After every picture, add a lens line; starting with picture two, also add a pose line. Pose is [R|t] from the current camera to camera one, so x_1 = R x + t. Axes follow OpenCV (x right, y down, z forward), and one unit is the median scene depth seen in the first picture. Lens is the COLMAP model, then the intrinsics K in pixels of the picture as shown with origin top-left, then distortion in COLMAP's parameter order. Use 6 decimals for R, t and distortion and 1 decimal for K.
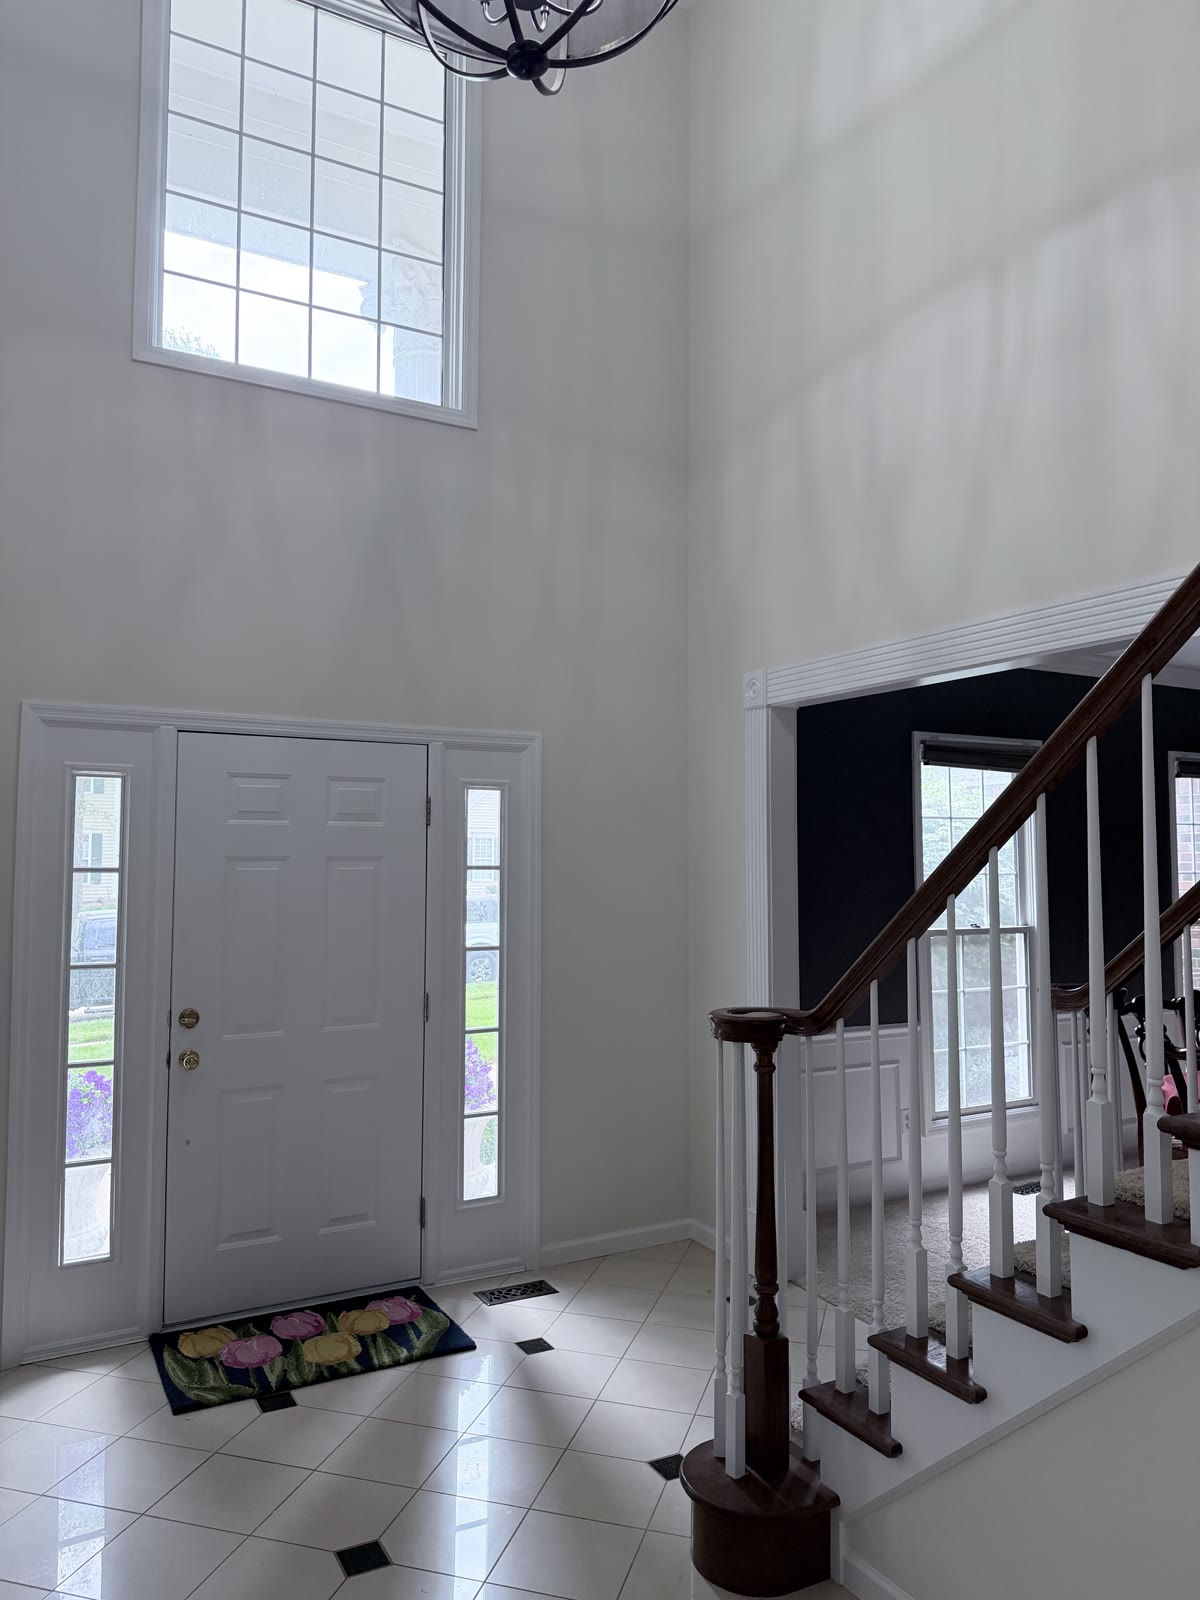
lens RADIAL K [[1079.5, 0, 600.0], [0, 1079.5, 800.0], [0, 0, 1]] dist [0.066653, -0.078553]
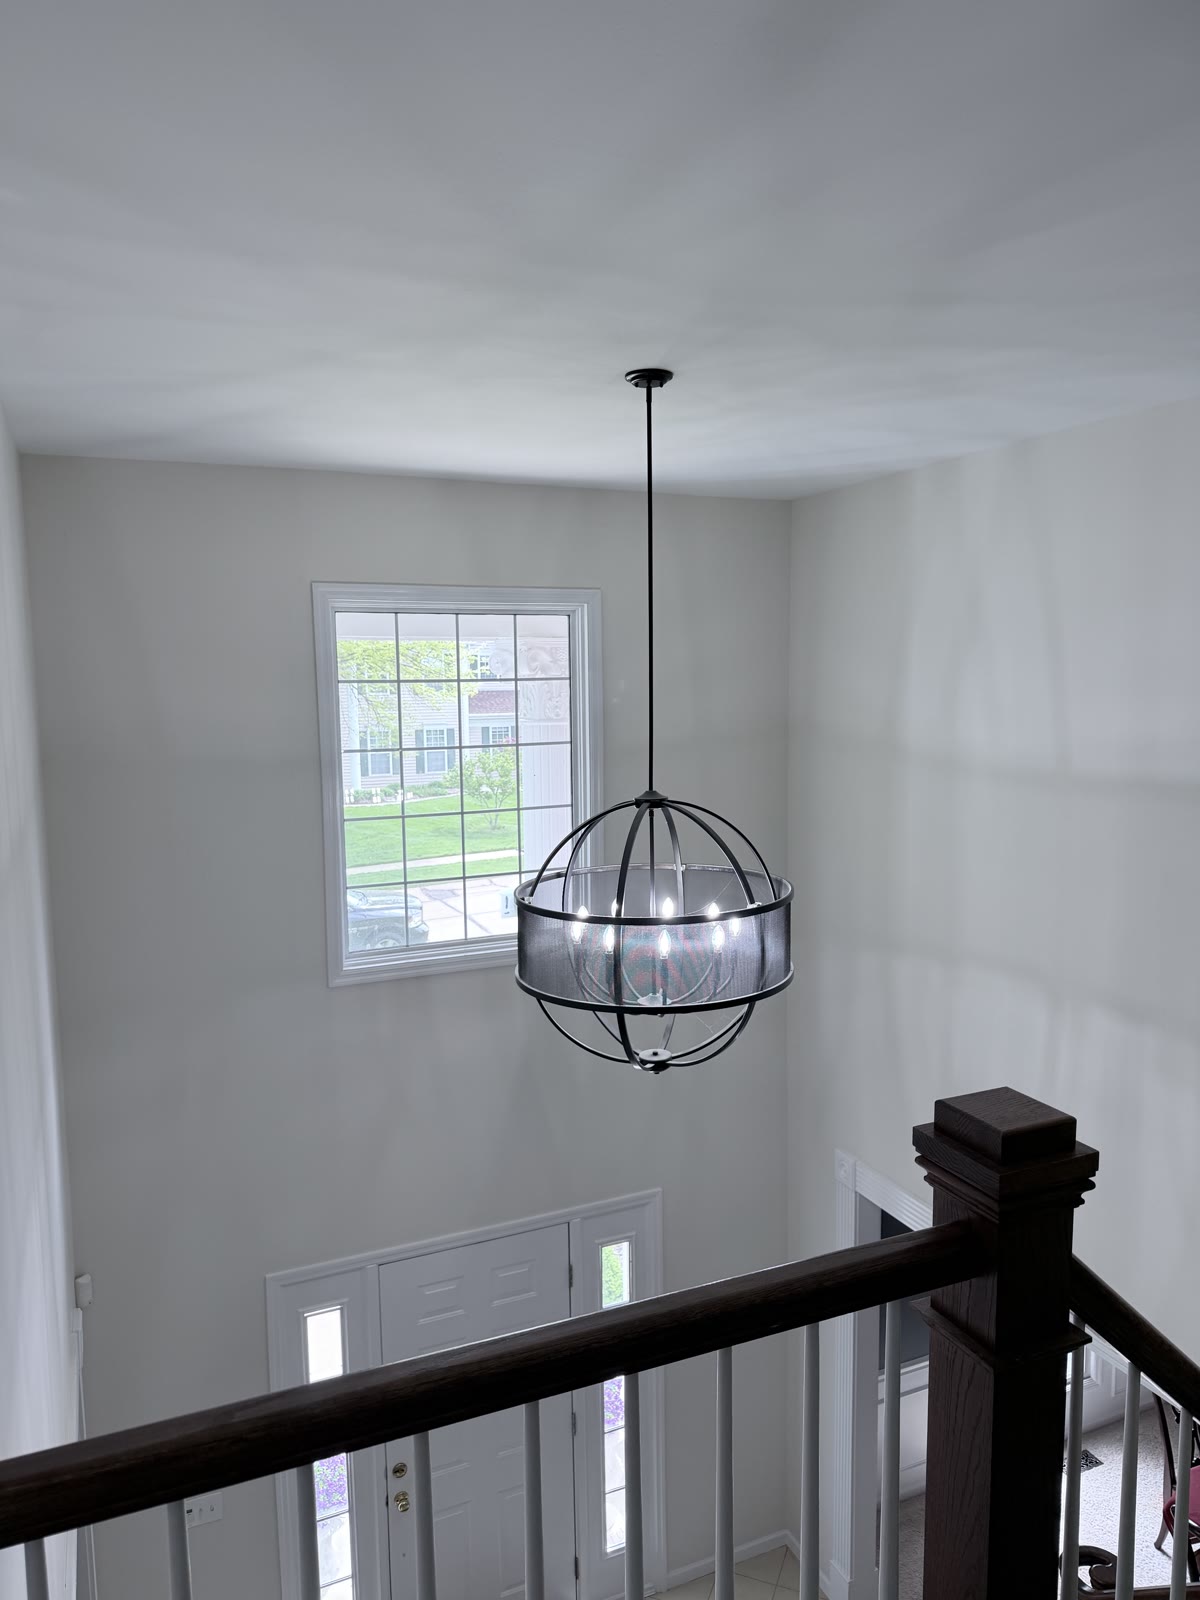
lens RADIAL K [[1079.5, 0, 600.0], [0, 1079.5, 800.0], [0, 0, 1]] dist [0.066653, -0.078553]
pose [[0.992555, -0.000430, -0.121800, 0.025699], [0.023091, 0.982525, 0.184695, -0.753046], [0.119592, -0.186133, 0.975219, -0.107875]]
